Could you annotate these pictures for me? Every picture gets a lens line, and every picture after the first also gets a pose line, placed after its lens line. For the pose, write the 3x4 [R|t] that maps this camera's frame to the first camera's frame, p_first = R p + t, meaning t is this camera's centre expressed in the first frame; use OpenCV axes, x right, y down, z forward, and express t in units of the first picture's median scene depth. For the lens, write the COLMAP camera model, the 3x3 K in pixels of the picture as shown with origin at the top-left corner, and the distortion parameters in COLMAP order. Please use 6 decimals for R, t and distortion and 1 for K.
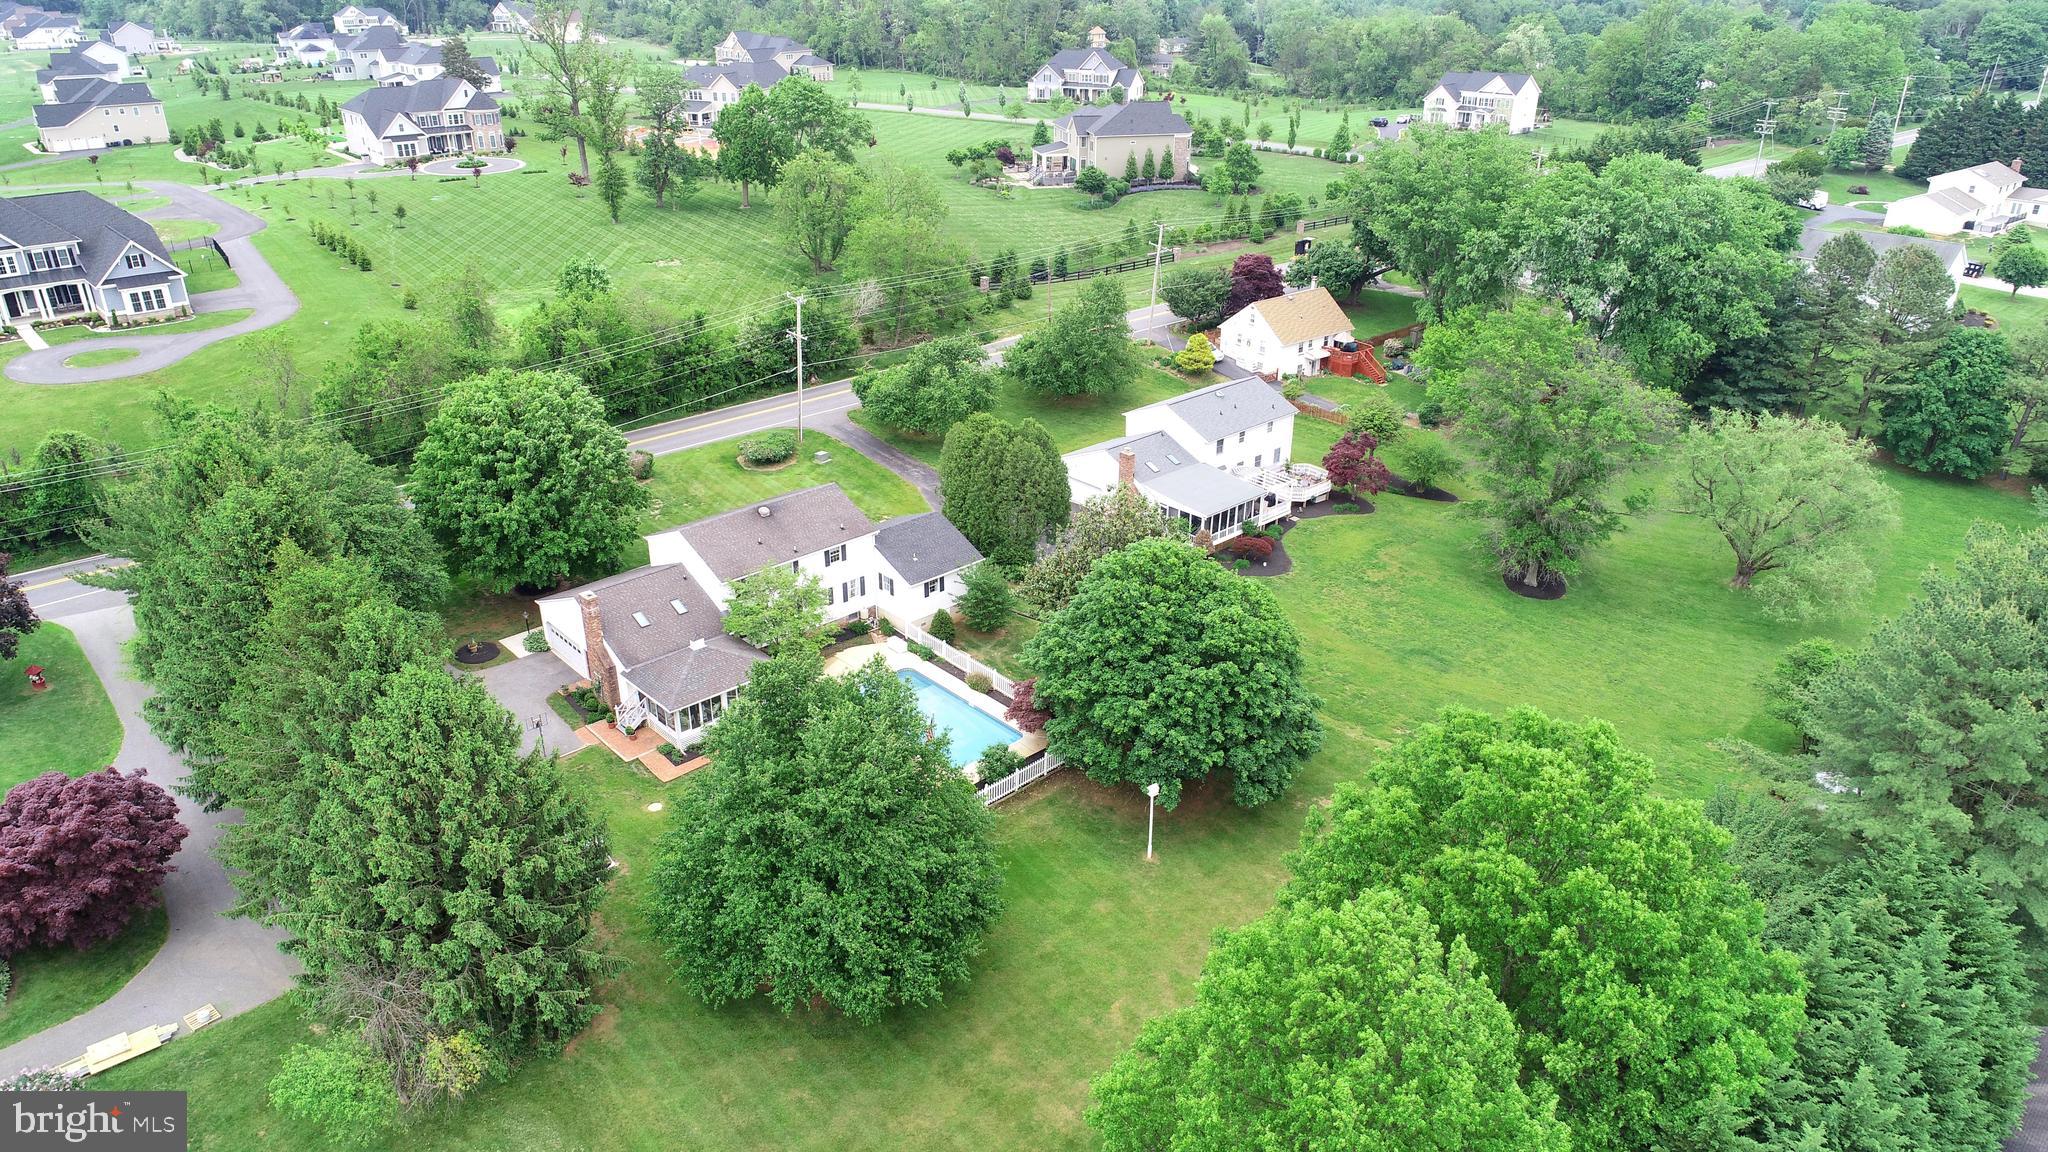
lens RADIAL K [[1366.9, 0, 1029.3], [0, 1366.9, 577.9], [0, 0, 1]] dist [-0.001379, -0.000419]
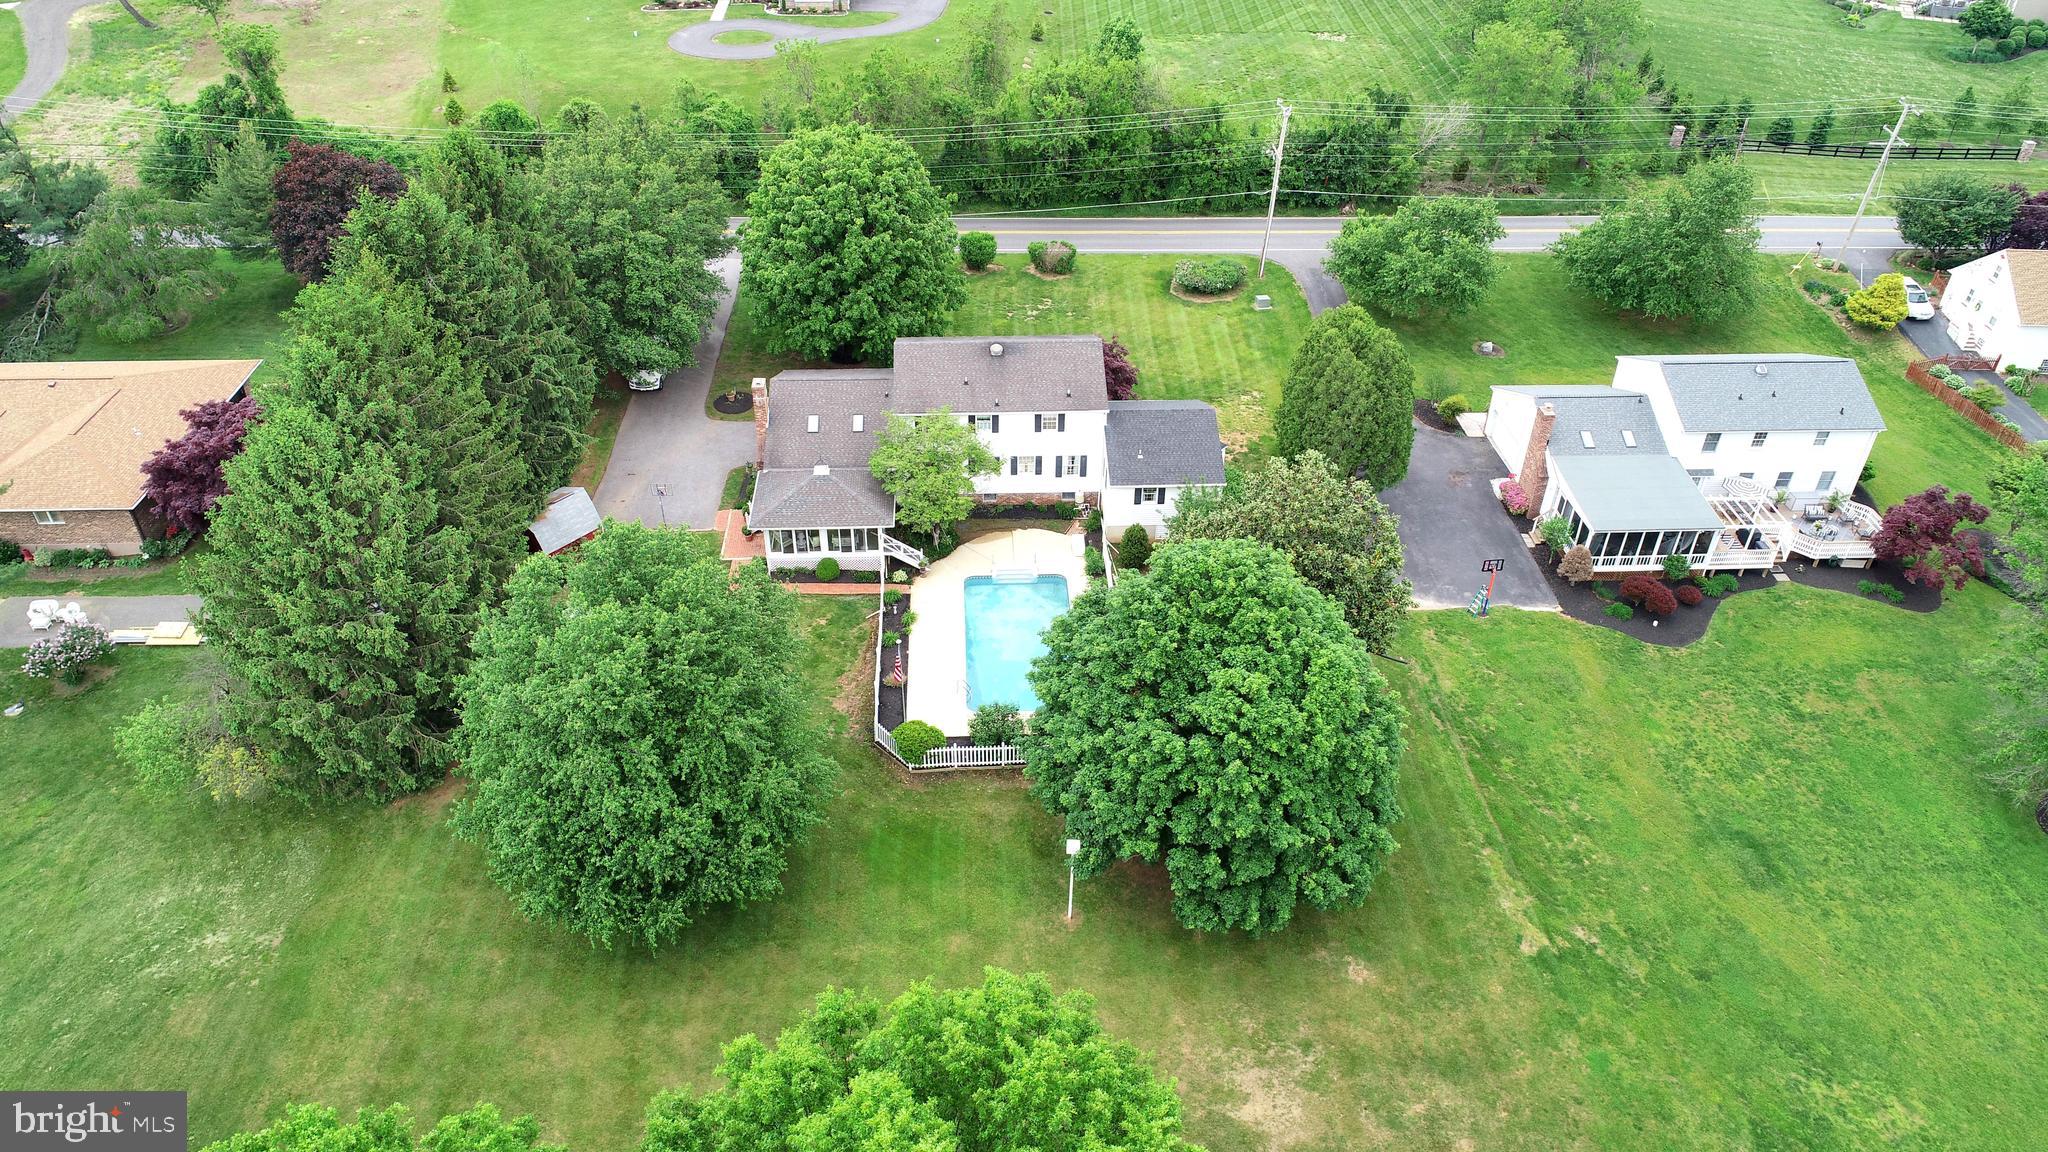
lens RADIAL K [[1366.9, 0, 1031.6], [0, 1366.9, 571.8], [0, 0, 1]] dist [-0.001379, -0.000419]
pose [[0.770825, 0.374688, -0.515207, 0.283083], [-0.284612, 0.926093, 0.247686, -0.120169], [0.569934, -0.044289, 0.820496, 0.240792]]
